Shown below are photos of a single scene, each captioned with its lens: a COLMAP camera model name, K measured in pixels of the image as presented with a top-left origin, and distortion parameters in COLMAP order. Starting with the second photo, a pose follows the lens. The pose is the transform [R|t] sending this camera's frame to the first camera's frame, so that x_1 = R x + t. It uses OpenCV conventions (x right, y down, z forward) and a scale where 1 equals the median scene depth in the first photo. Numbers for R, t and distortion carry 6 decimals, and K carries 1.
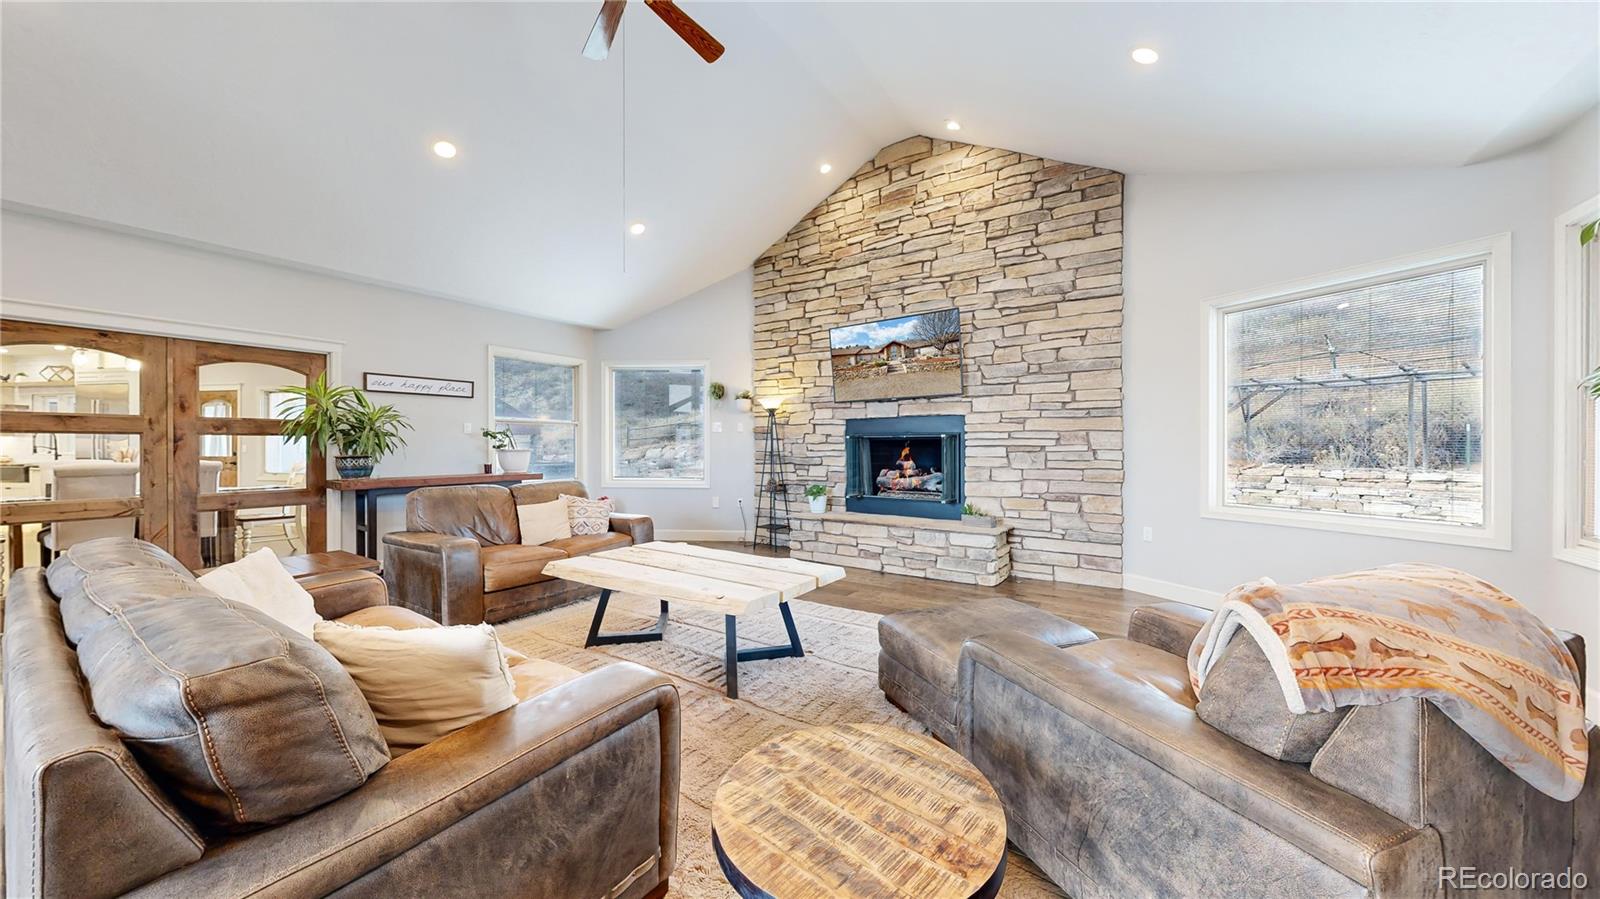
lens RADIAL K [[530.5, 0, 803.7], [0, 530.5, 448.1], [0, 0, 1]] dist [0.002009, 0.000072]
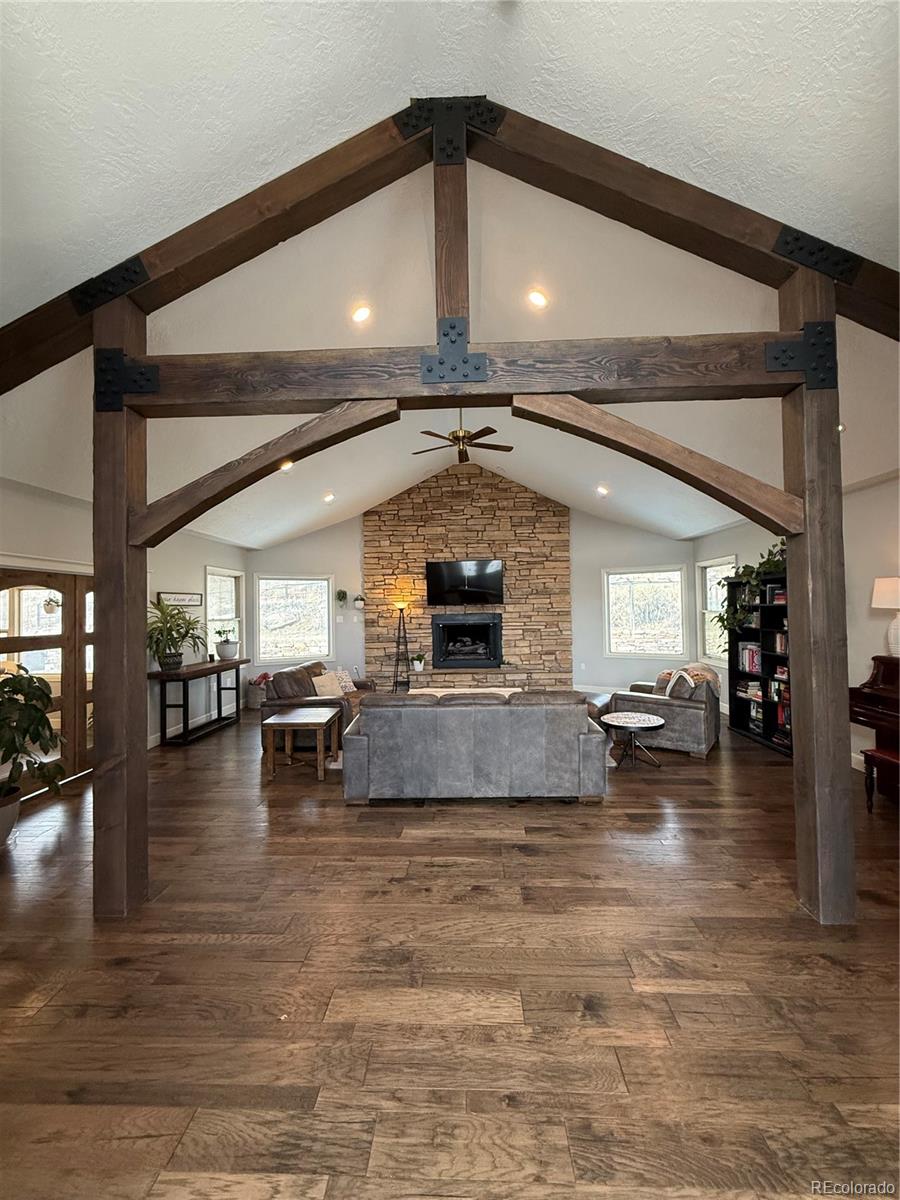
lens RADIAL K [[480.9, 0, 450.3], [0, 480.9, 599.3], [0, 0, 1]] dist [0.000036, -0.000022]
pose [[0.854187, -0.002382, 0.519961, -0.778289], [0.017284, 0.999567, -0.023815, -0.075692], [-0.519679, 0.029329, 0.853858, -0.411950]]
